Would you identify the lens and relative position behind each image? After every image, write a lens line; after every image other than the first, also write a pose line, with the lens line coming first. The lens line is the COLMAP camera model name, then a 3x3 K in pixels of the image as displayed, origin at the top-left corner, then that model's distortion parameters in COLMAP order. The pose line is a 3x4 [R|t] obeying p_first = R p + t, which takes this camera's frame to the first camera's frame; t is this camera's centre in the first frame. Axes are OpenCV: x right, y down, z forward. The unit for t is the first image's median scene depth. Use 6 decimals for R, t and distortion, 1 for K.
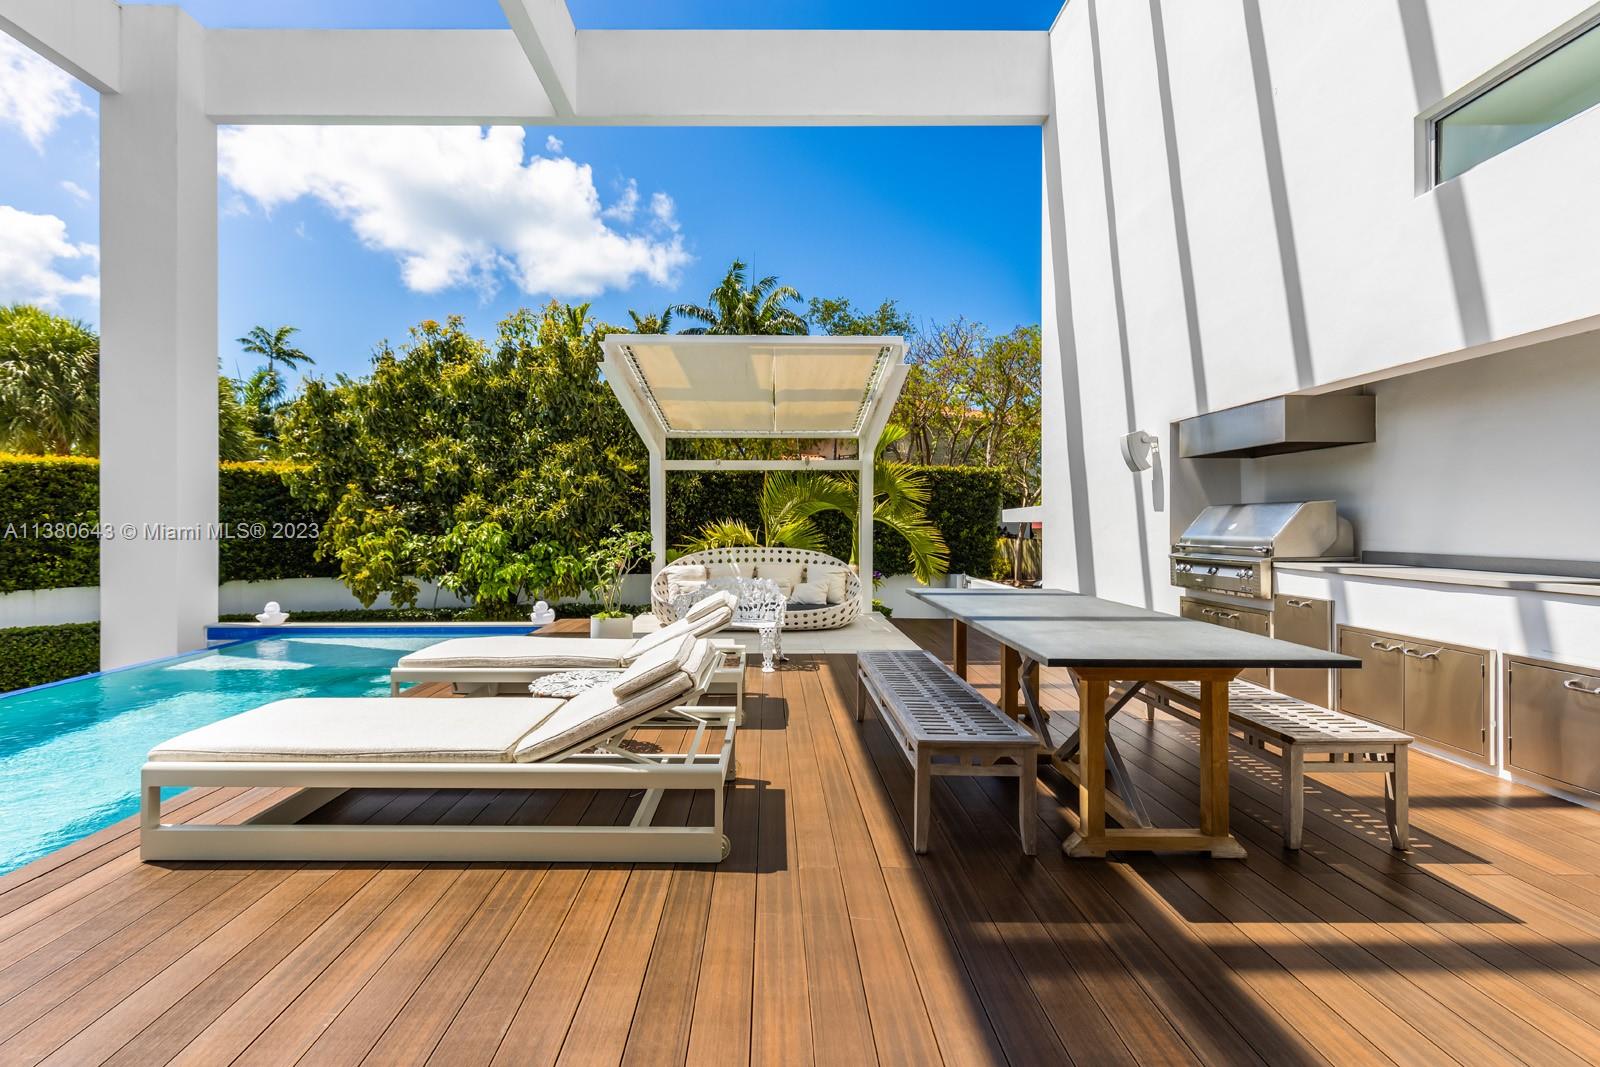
lens RADIAL K [[740.9, 0, 798.4], [0, 740.9, 524.0], [0, 0, 1]] dist [0.005151, 0.000071]
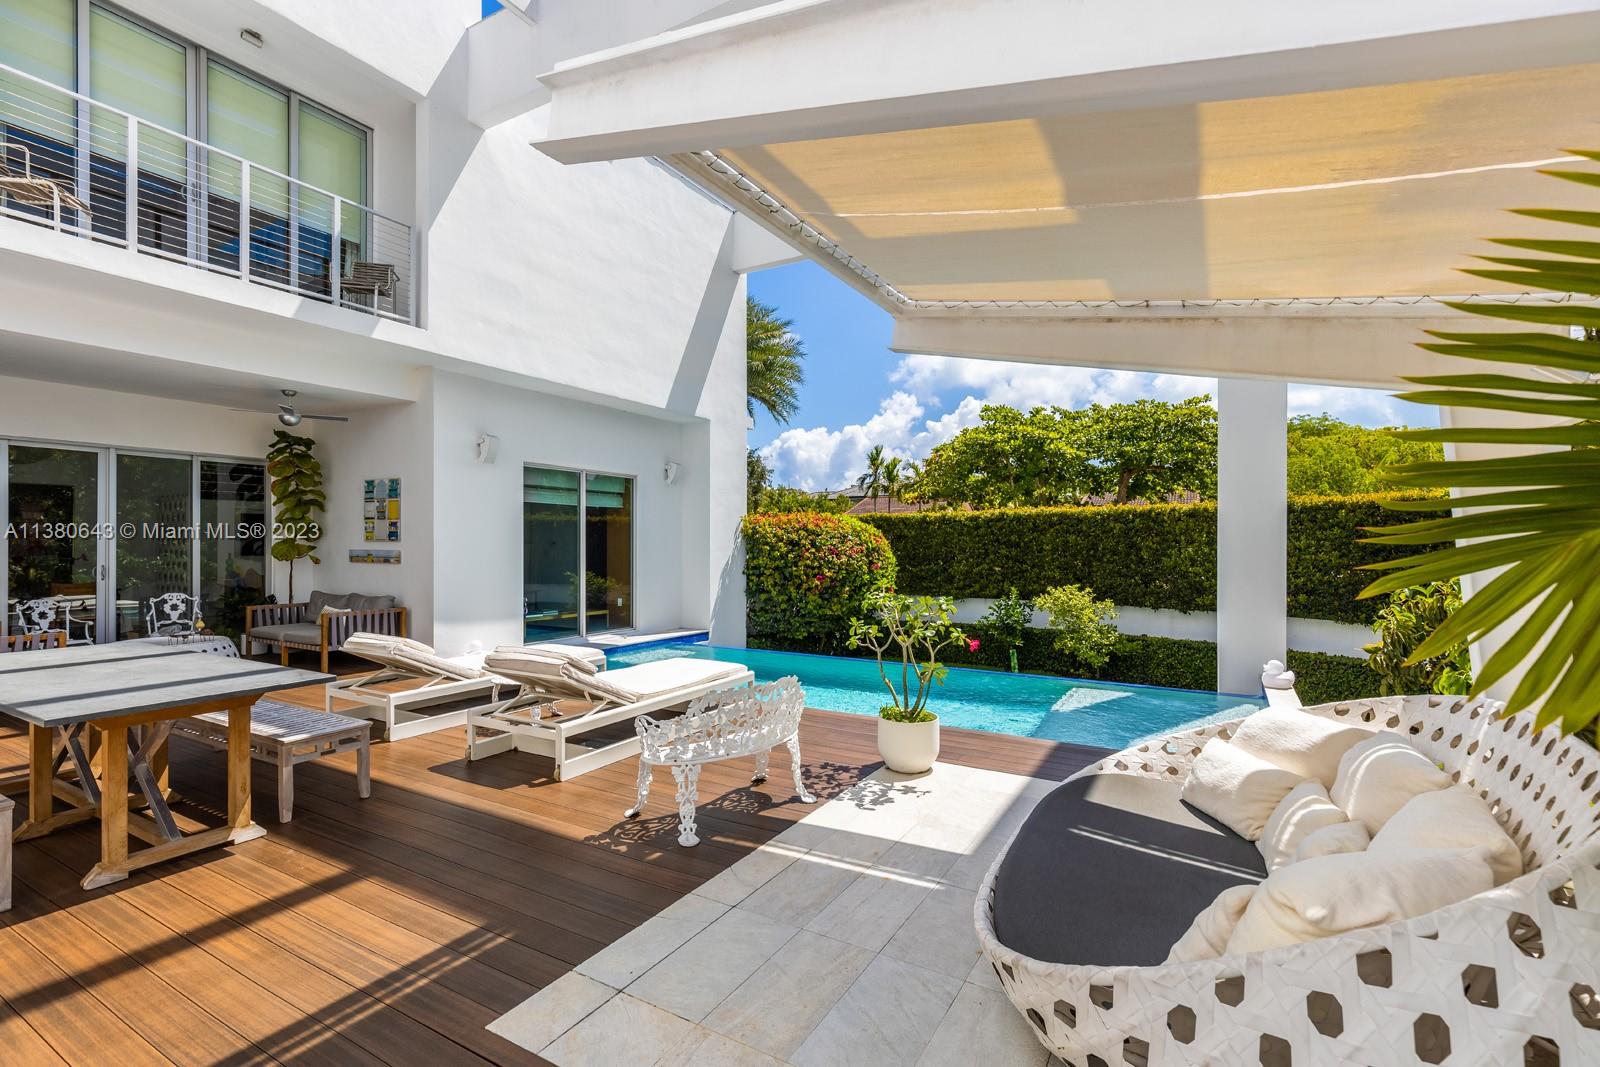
lens RADIAL K [[740.9, 0, 798.4], [0, 740.9, 524.0], [0, 0, 1]] dist [0.005151, 0.000071]
pose [[-0.536880, -0.022802, -0.843351, 0.261535], [-0.002483, 0.999673, -0.025448, -0.024198], [0.843655, -0.011568, -0.536761, 0.908307]]
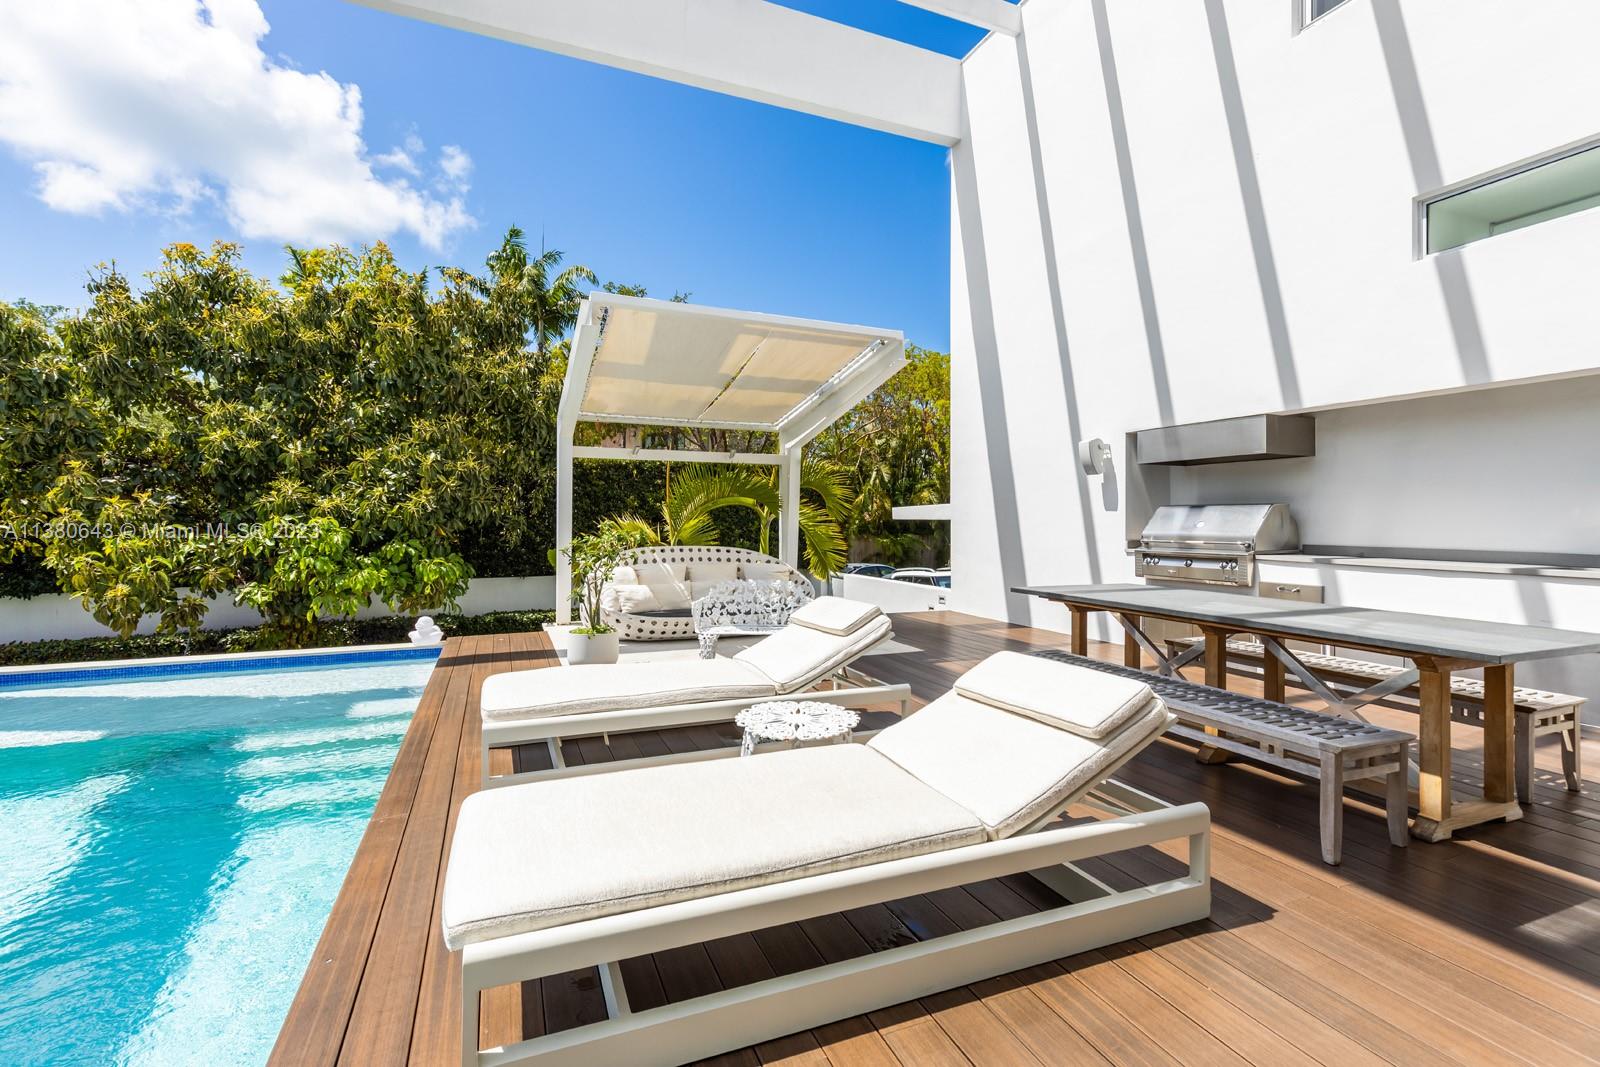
lens RADIAL K [[711.5, 0, 828.4], [0, 711.5, 512.2], [0, 0, 1]] dist [0.004504, 0.000425]
pose [[0.922928, 0.007662, 0.384896, -0.220903], [-0.003791, 0.999934, -0.010815, -0.001000], [-0.384954, 0.008522, 0.922897, 0.115439]]
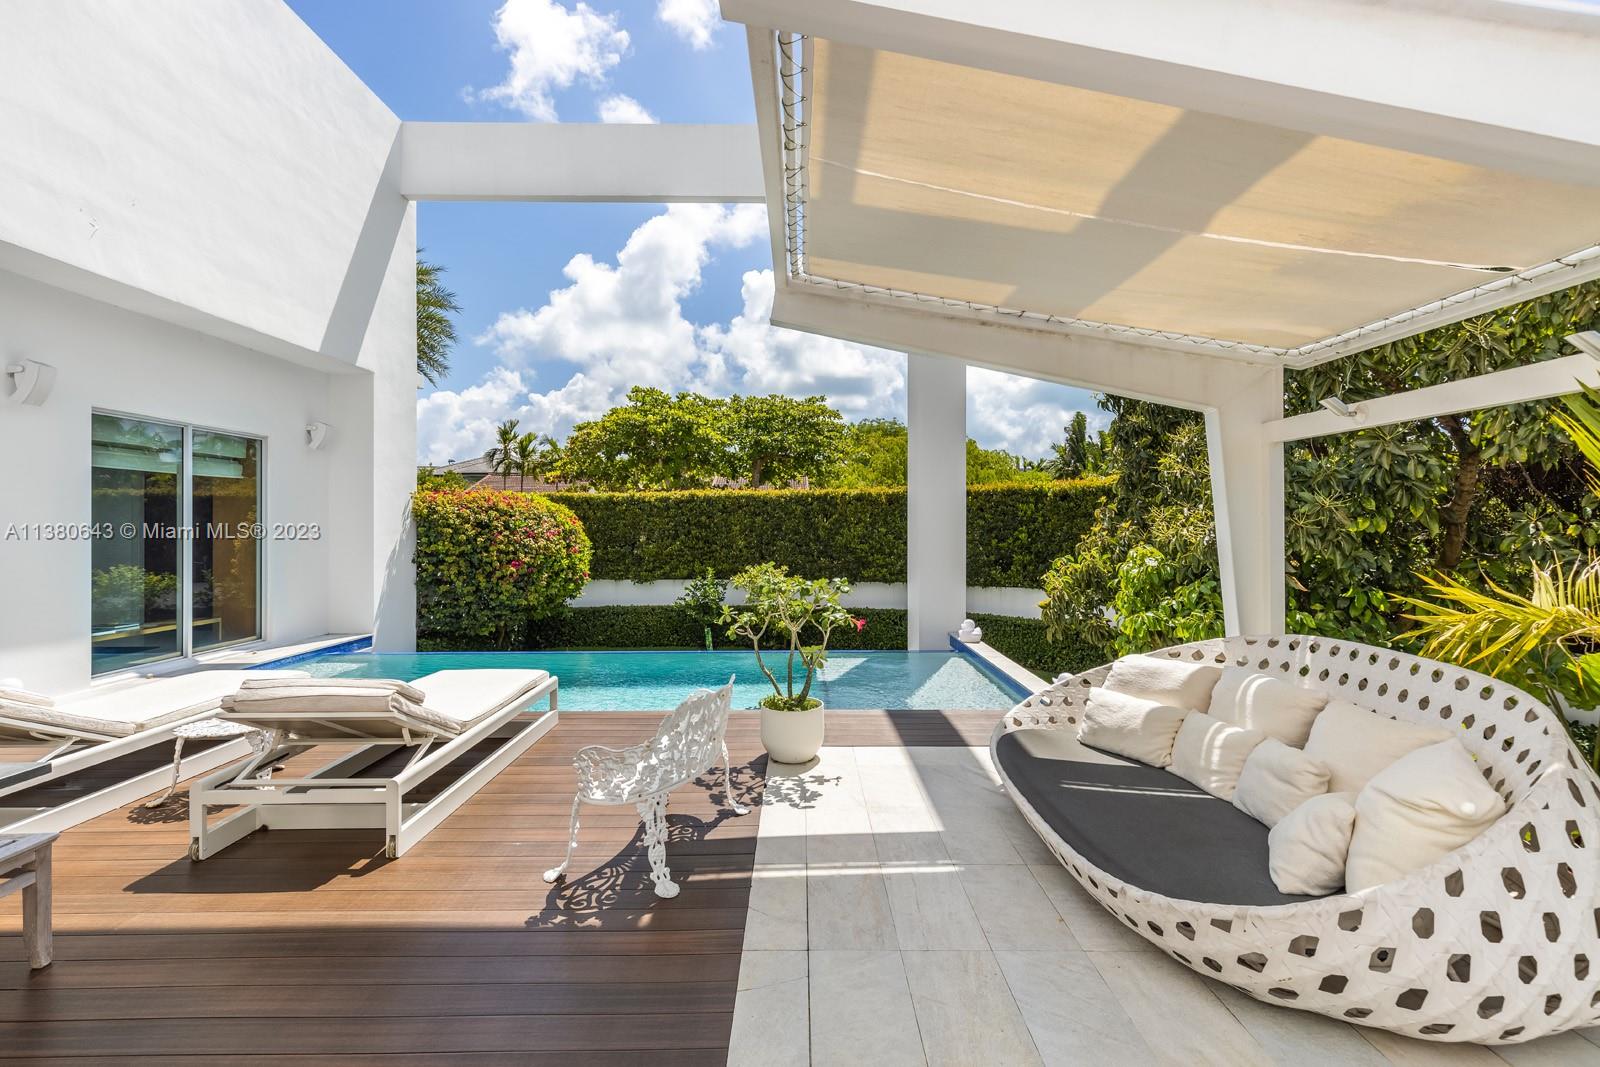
lens RADIAL K [[734.0, 0, 820.6], [0, 734.0, 508.0], [0, 0, 1]] dist [0.005135, -0.000322]
pose [[-0.019370, -0.021718, -0.999576, 0.276012], [0.001408, 0.999762, -0.021750, -0.024665], [0.999811, -0.001828, -0.019335, 0.744591]]
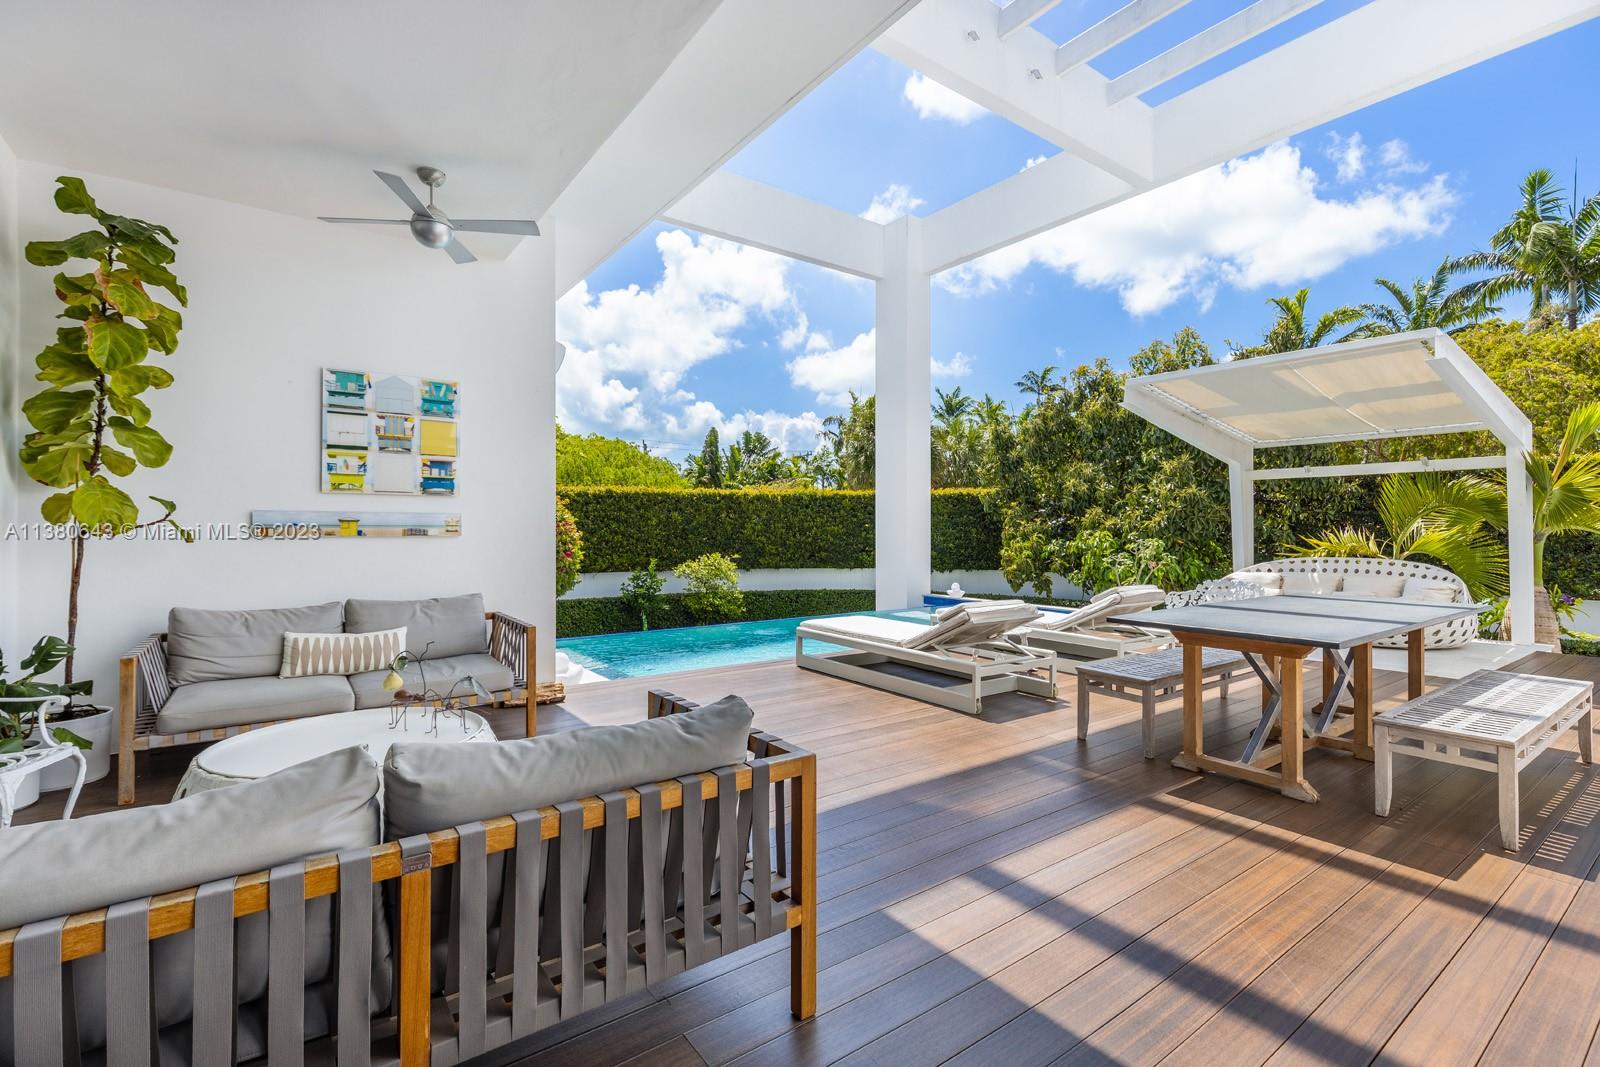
lens RADIAL K [[740.9, 0, 798.4], [0, 740.9, 524.0], [0, 0, 1]] dist [0.005151, 0.000071]
pose [[0.575762, -0.004940, -0.817603, 0.301776], [-0.002326, 0.999968, -0.007680, -0.002605], [0.817614, 0.006323, 0.575732, -0.115819]]
